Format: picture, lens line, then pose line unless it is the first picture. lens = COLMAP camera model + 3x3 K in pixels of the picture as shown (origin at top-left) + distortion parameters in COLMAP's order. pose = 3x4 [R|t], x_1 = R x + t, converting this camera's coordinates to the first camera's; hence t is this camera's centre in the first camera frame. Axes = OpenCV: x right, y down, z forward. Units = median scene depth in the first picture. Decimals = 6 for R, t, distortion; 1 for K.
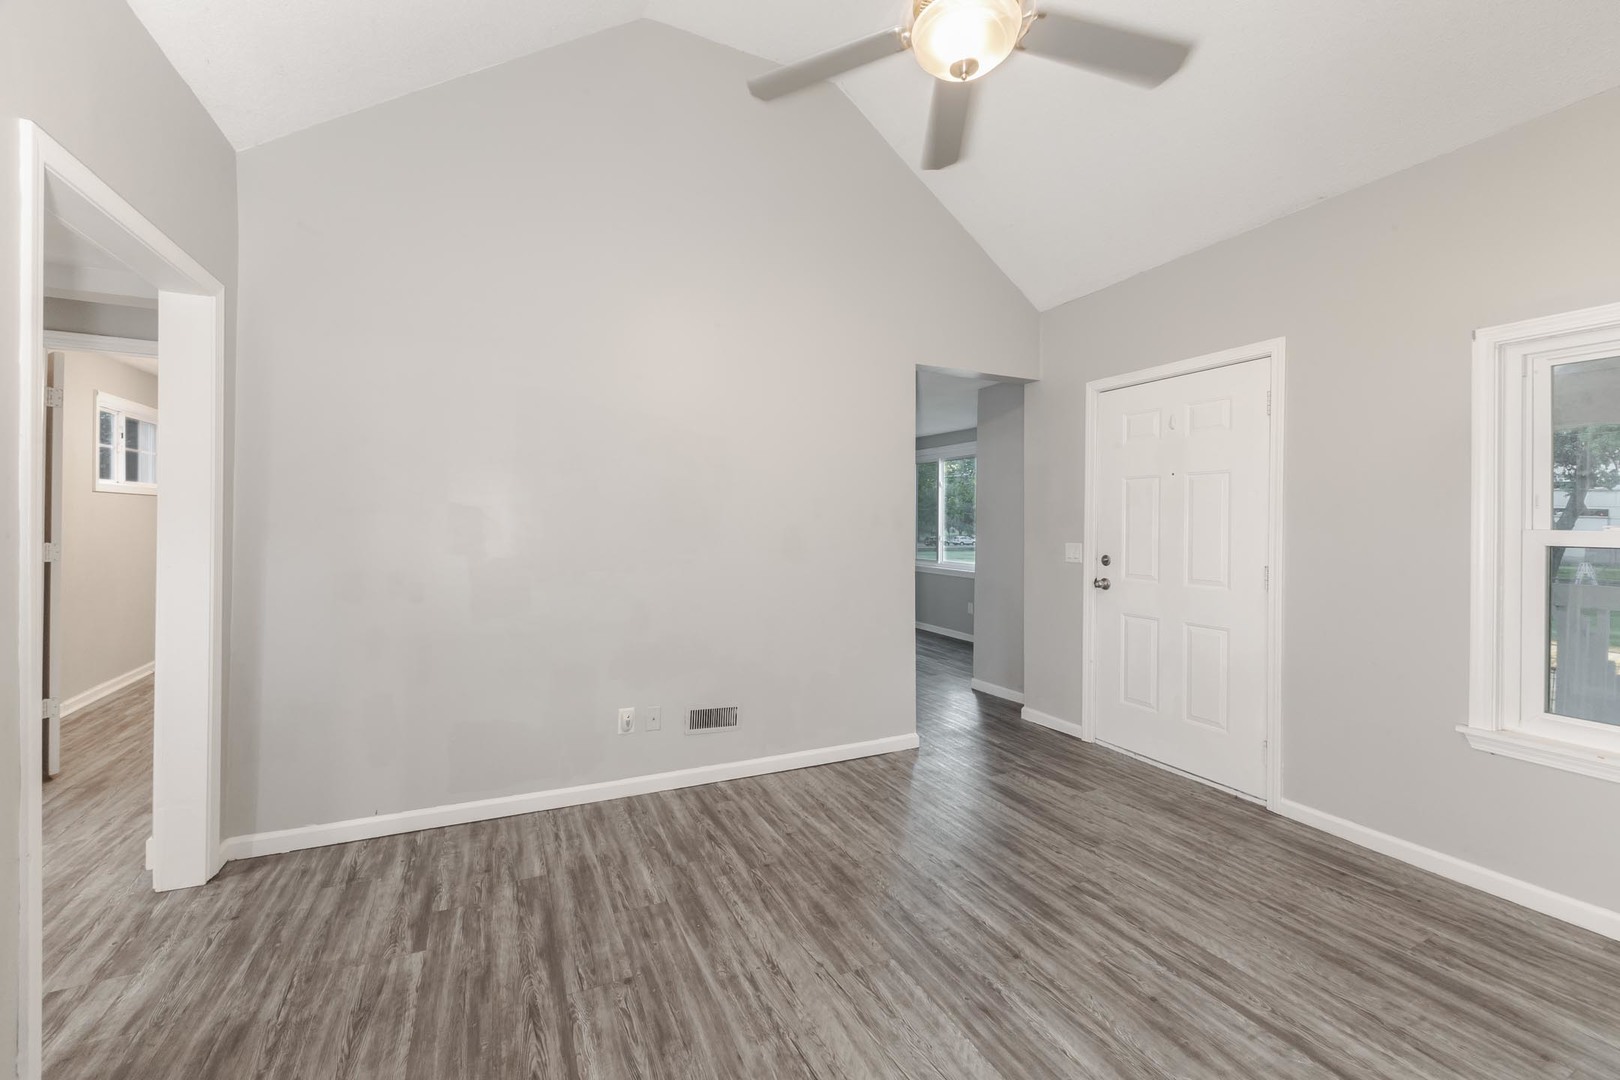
lens RADIAL K [[653.1, 0, 803.1], [0, 653.1, 533.3], [0, 0, 1]] dist [0.013443, -0.003330]
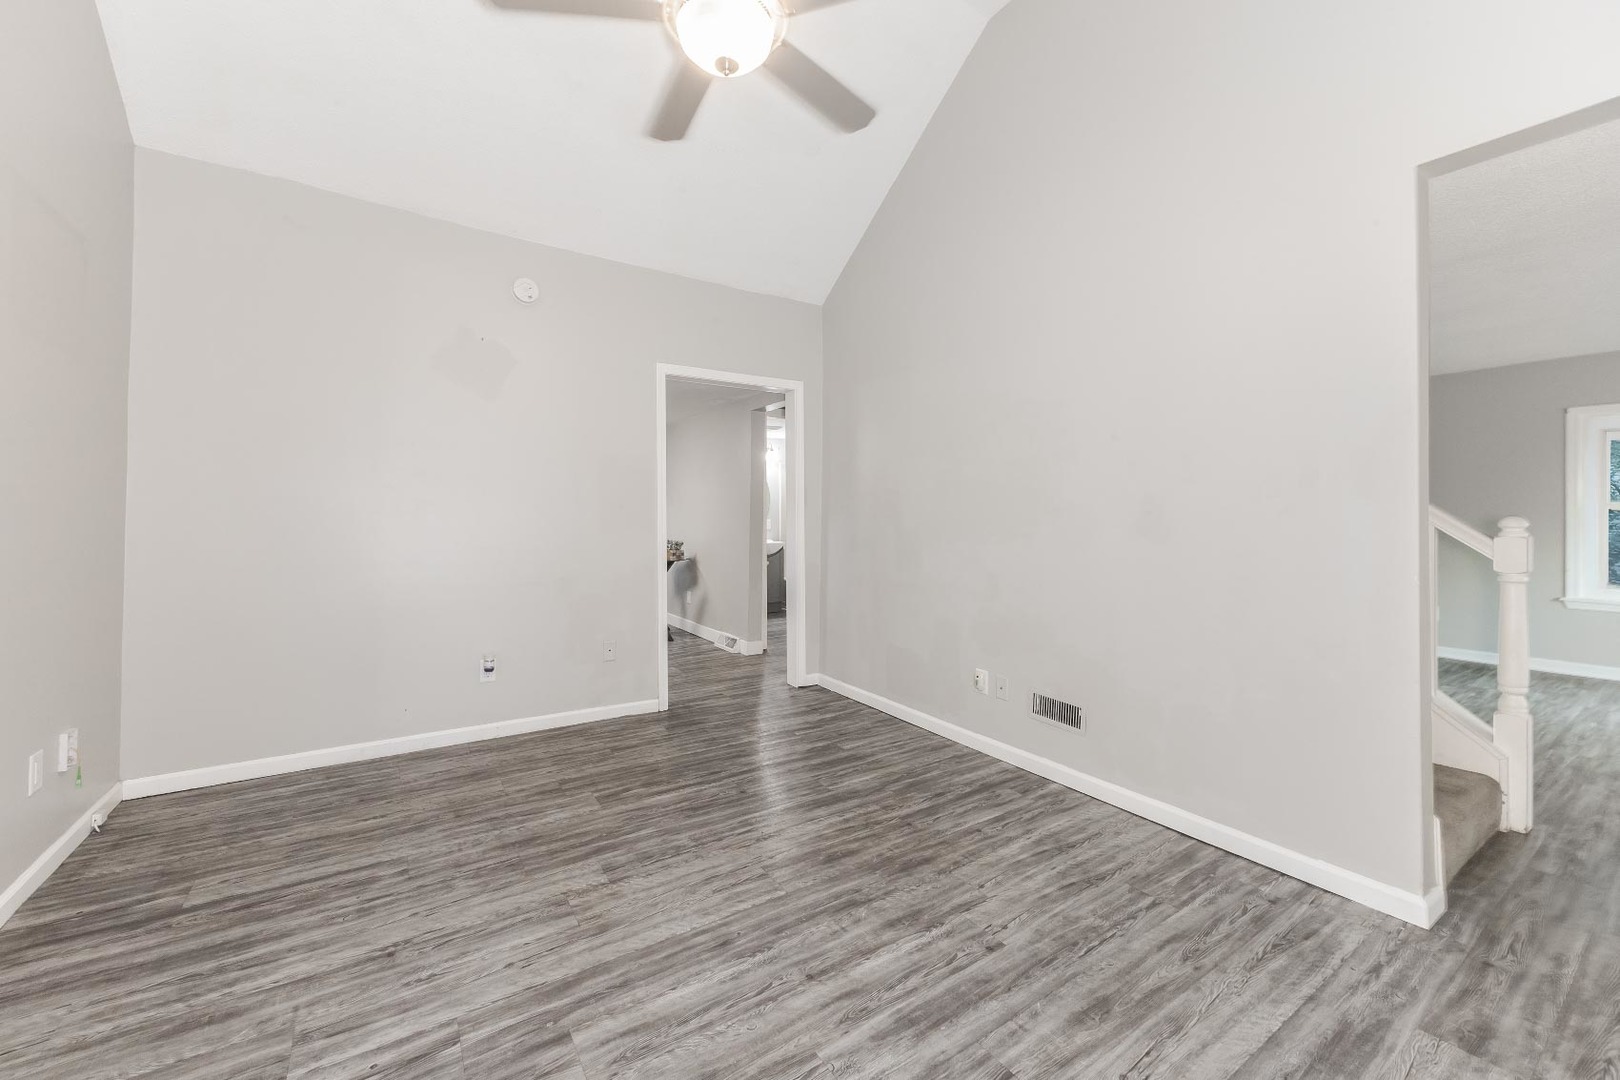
lens RADIAL K [[631.1, 0, 808.9], [0, 631.1, 524.6], [0, 0, 1]] dist [0.006674, 0.000131]
pose [[0.135122, 0.002852, -0.990825, 1.021043], [-0.010198, 0.999947, 0.001488, 0.024203], [0.990777, 0.009904, 0.135143, 0.760773]]
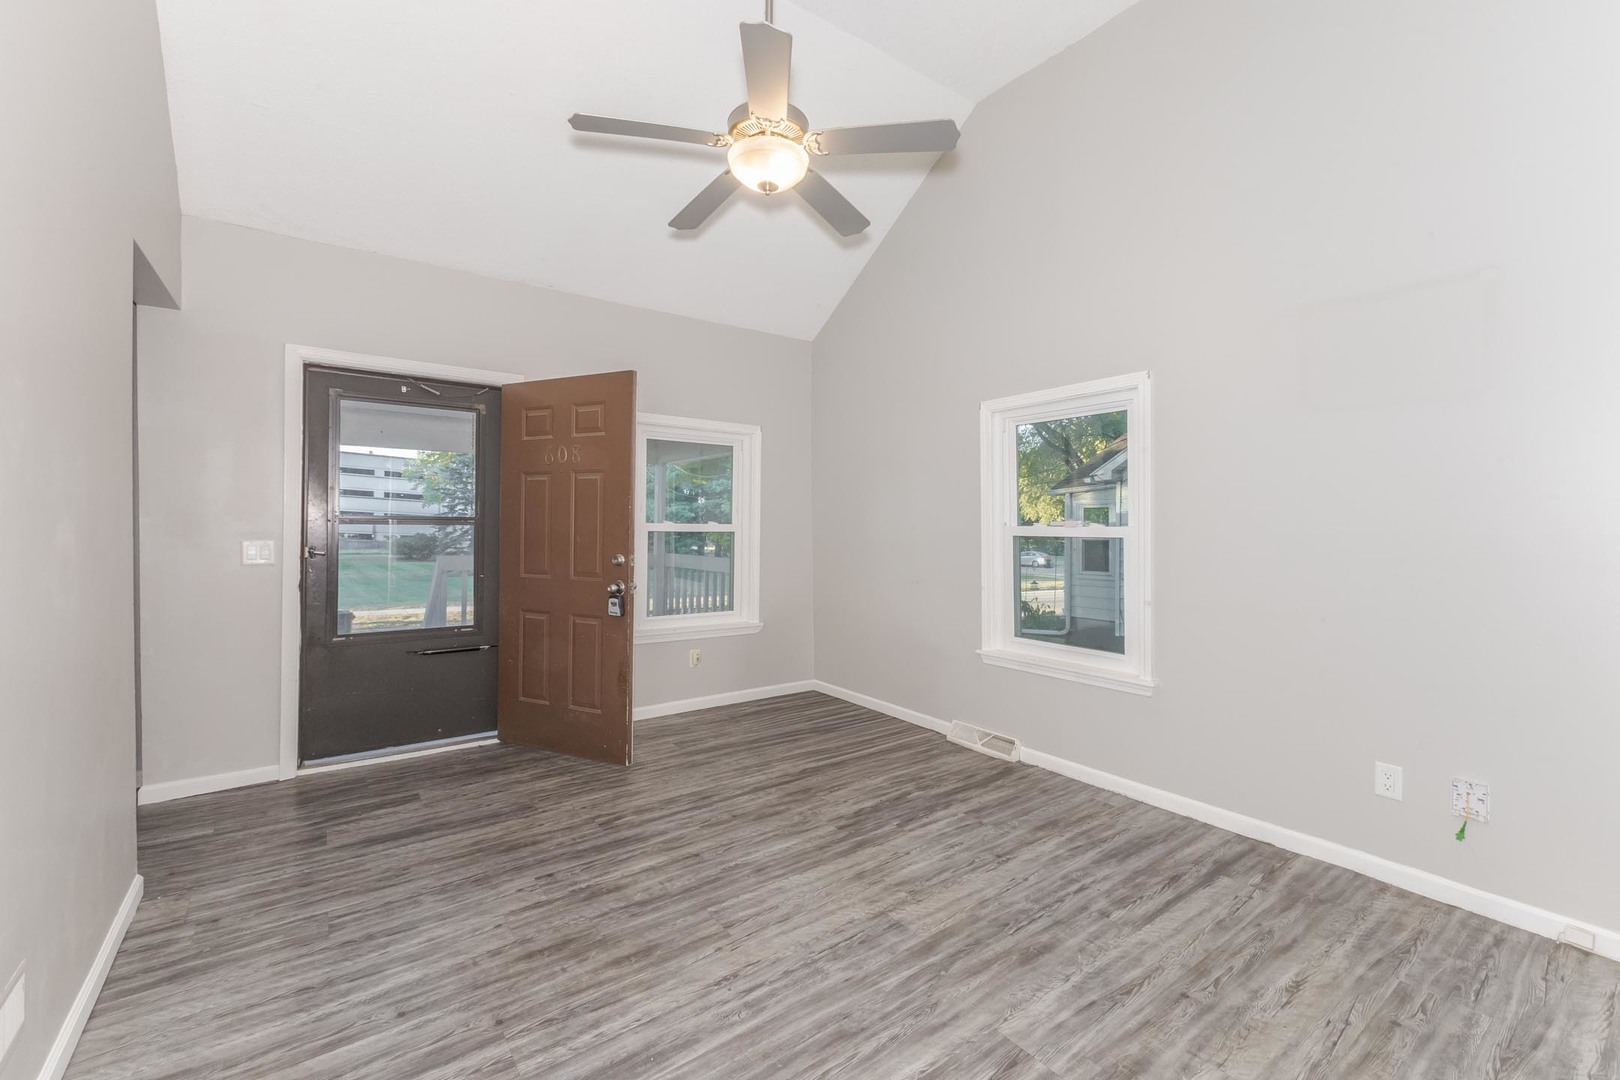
lens RADIAL K [[653.1, 0, 802.9], [0, 653.1, 525.8], [0, 0, 1]] dist [0.013443, -0.003330]
pose [[-0.172662, -0.012021, 0.984908, -0.845911], [-0.002255, 0.999928, 0.011809, -0.017066], [-0.984979, -0.000182, -0.172677, 0.882980]]
